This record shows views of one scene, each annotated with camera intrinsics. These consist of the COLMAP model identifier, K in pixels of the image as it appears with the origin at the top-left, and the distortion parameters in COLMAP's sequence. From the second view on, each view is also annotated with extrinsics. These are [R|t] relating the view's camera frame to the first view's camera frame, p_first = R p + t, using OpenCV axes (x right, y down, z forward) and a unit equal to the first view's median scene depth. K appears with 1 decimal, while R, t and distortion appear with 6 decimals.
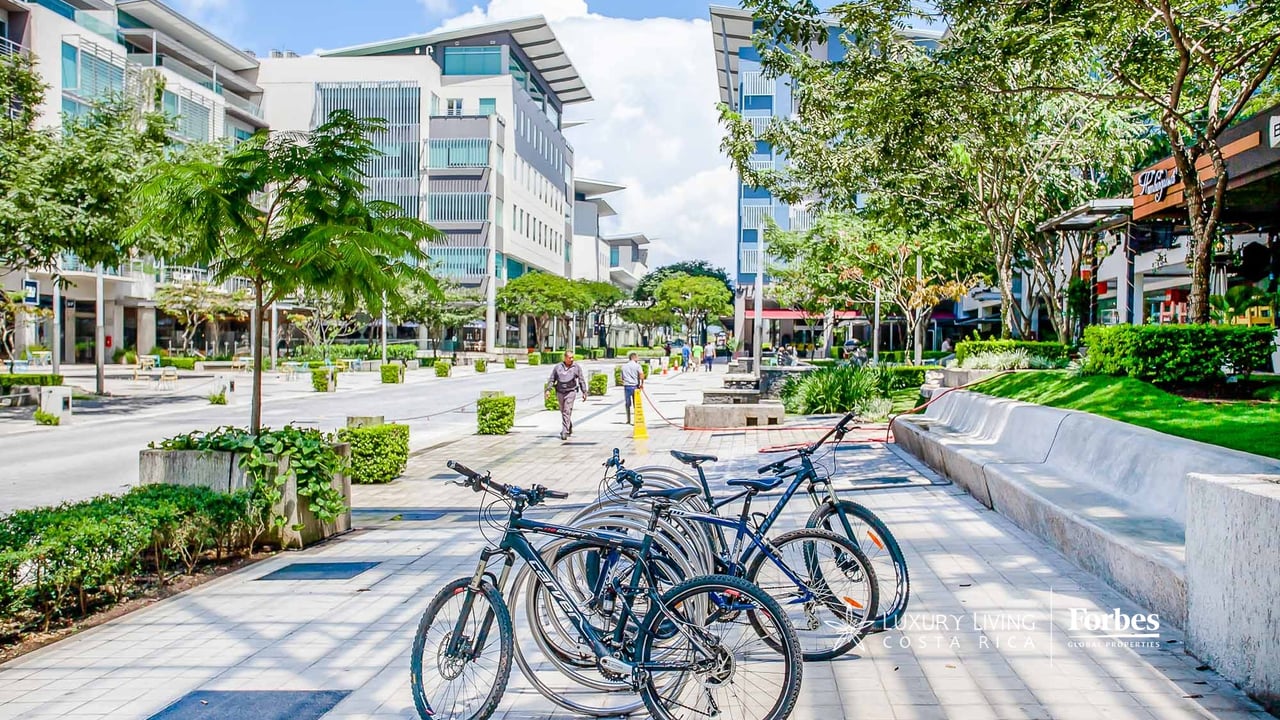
lens RADIAL K [[1503.9, 0, 640.0], [0, 1503.9, 360.0], [0, 0, 1]] dist [0.115925, -0.006519]
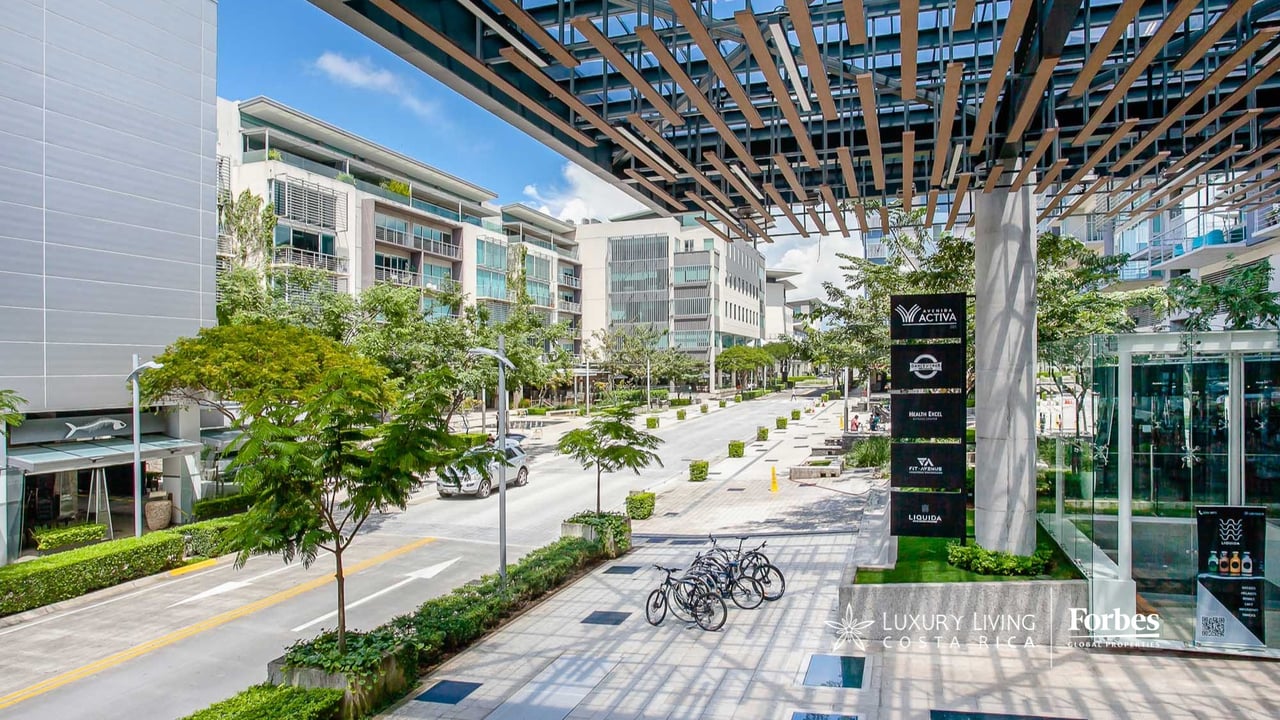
lens RADIAL K [[1031.5, 0, 640.0], [0, 1031.5, 360.0], [0, 0, 1]] dist [-0.060666, -0.000179]
pose [[0.983871, -0.017723, -0.178002, 0.026548], [0.016321, 0.999823, -0.009343, -0.034791], [0.178136, 0.006287, 0.983986, -0.137516]]
